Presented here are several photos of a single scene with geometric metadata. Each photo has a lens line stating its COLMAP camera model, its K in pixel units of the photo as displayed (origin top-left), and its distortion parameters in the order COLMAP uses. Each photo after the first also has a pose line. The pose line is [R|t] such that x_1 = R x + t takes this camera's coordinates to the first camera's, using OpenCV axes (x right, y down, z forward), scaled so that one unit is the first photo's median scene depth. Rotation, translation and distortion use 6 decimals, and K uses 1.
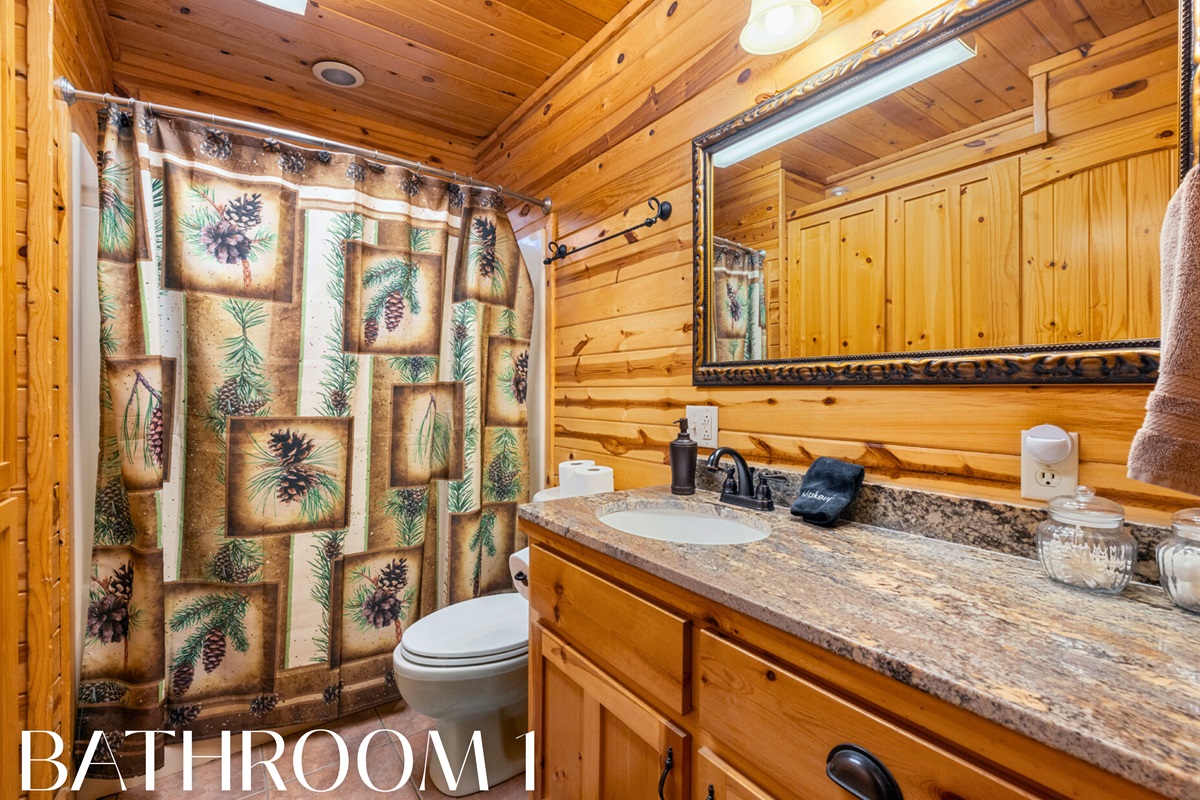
lens RADIAL K [[523.2, 0, 594.9], [0, 523.2, 382.7], [0, 0, 1]] dist [0.002121, 0.000526]
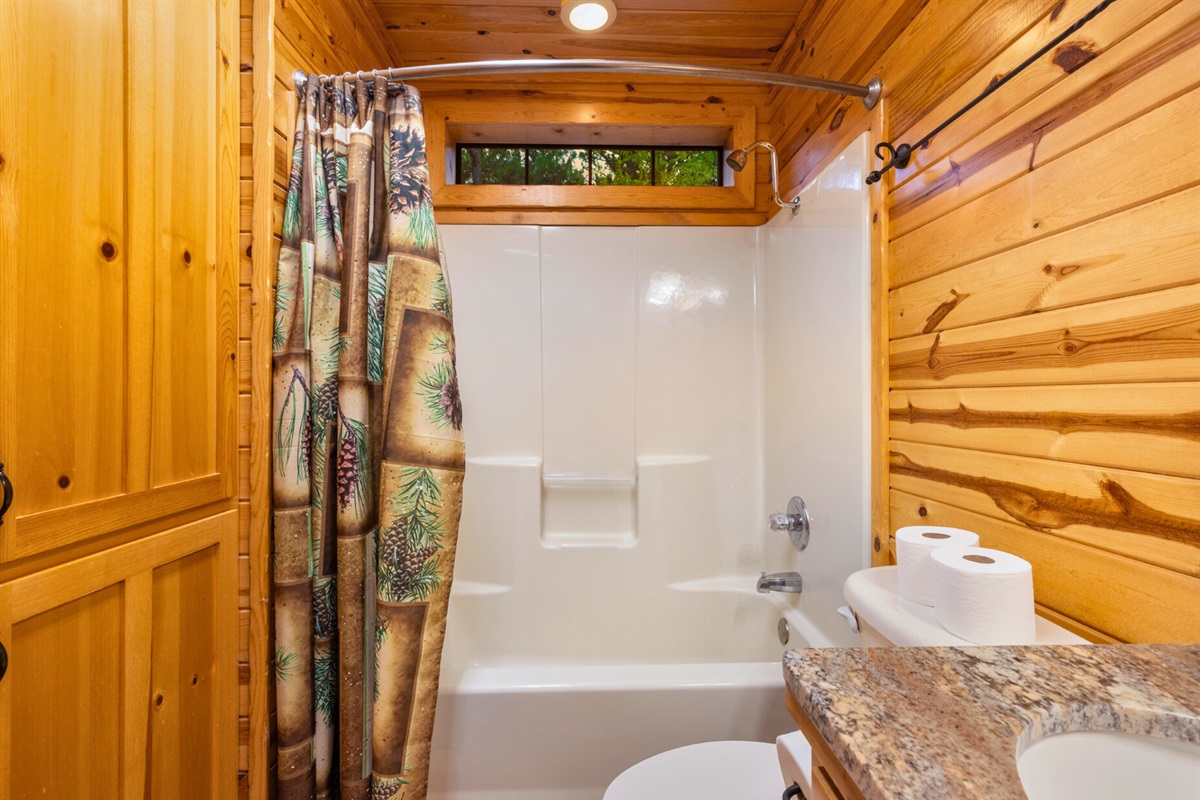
lens RADIAL K [[523.9, 0, 597.8], [0, 523.9, 396.5], [0, 0, 1]] dist [0.002015, -0.000207]
pose [[0.828095, -0.005077, -0.560564, -0.019778], [0.012937, 0.999866, 0.010055, 0.008634], [0.560438, -0.015579, 0.828050, 0.384440]]
